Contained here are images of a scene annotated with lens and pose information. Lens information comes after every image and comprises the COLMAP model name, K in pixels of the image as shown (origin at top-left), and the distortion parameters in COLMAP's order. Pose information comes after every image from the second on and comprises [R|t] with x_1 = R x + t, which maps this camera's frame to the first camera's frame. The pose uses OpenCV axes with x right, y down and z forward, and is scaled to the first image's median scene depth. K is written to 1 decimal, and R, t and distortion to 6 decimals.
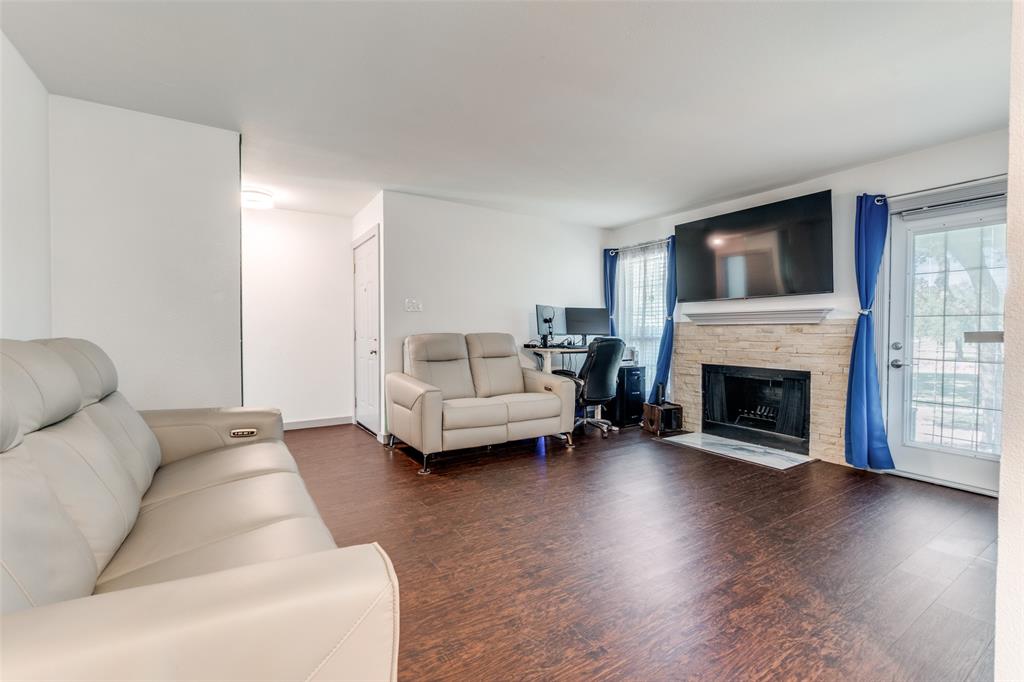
lens RADIAL K [[438.8, 0, 510.3], [0, 438.8, 335.9], [0, 0, 1]] dist [-0.005391, 0.000343]
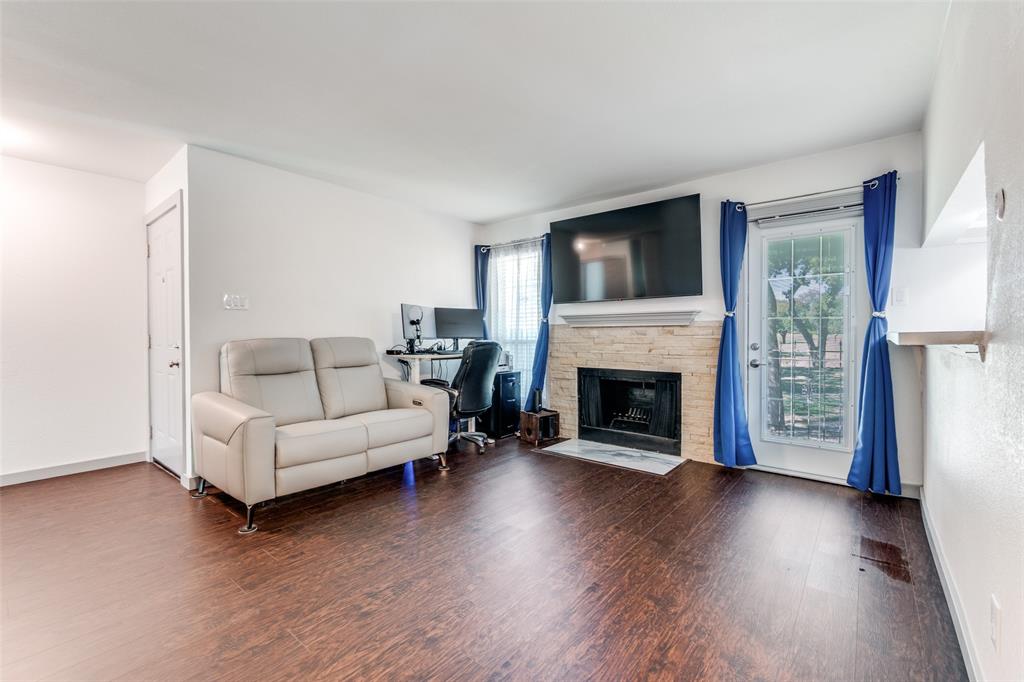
lens RADIAL K [[438.8, 0, 507.2], [0, 438.8, 336.1], [0, 0, 1]] dist [-0.005391, 0.000343]
pose [[0.952788, -0.007365, 0.303546, -0.004191], [0.009358, 0.999943, -0.005113, -0.002248], [-0.303492, 0.007712, 0.952803, 0.160652]]
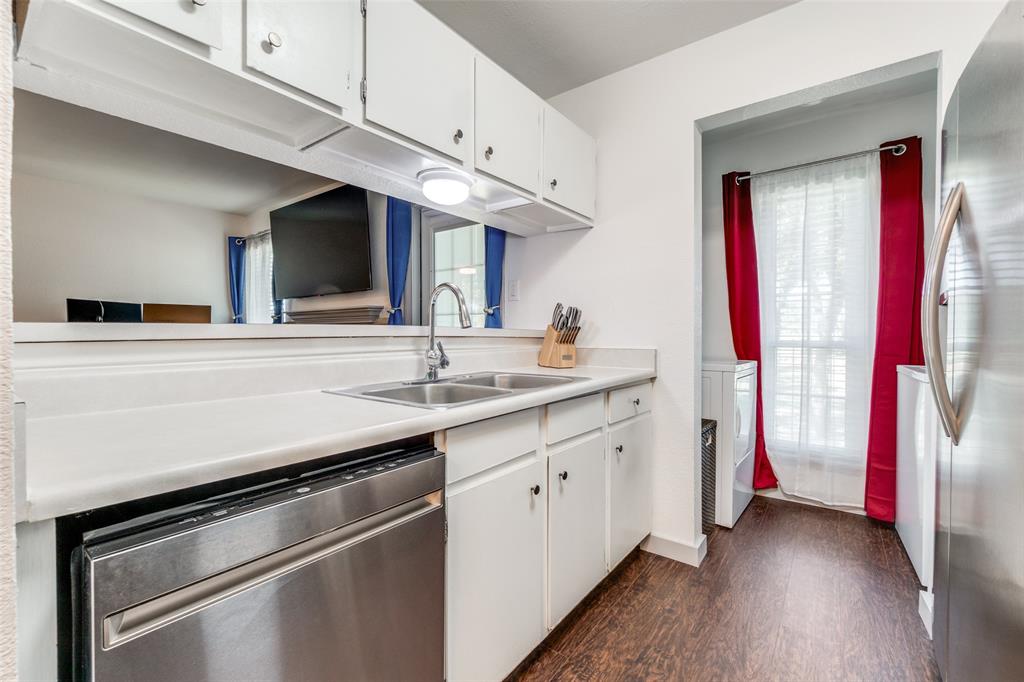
lens RADIAL K [[438.8, 0, 517.6], [0, 438.8, 338.4], [0, 0, 1]] dist [-0.005391, 0.000343]
pose [[0.937113, -0.005762, 0.348978, 0.576640], [0.004402, 0.999979, 0.004690, 0.005548], [-0.348998, -0.002859, 0.937119, -0.033303]]
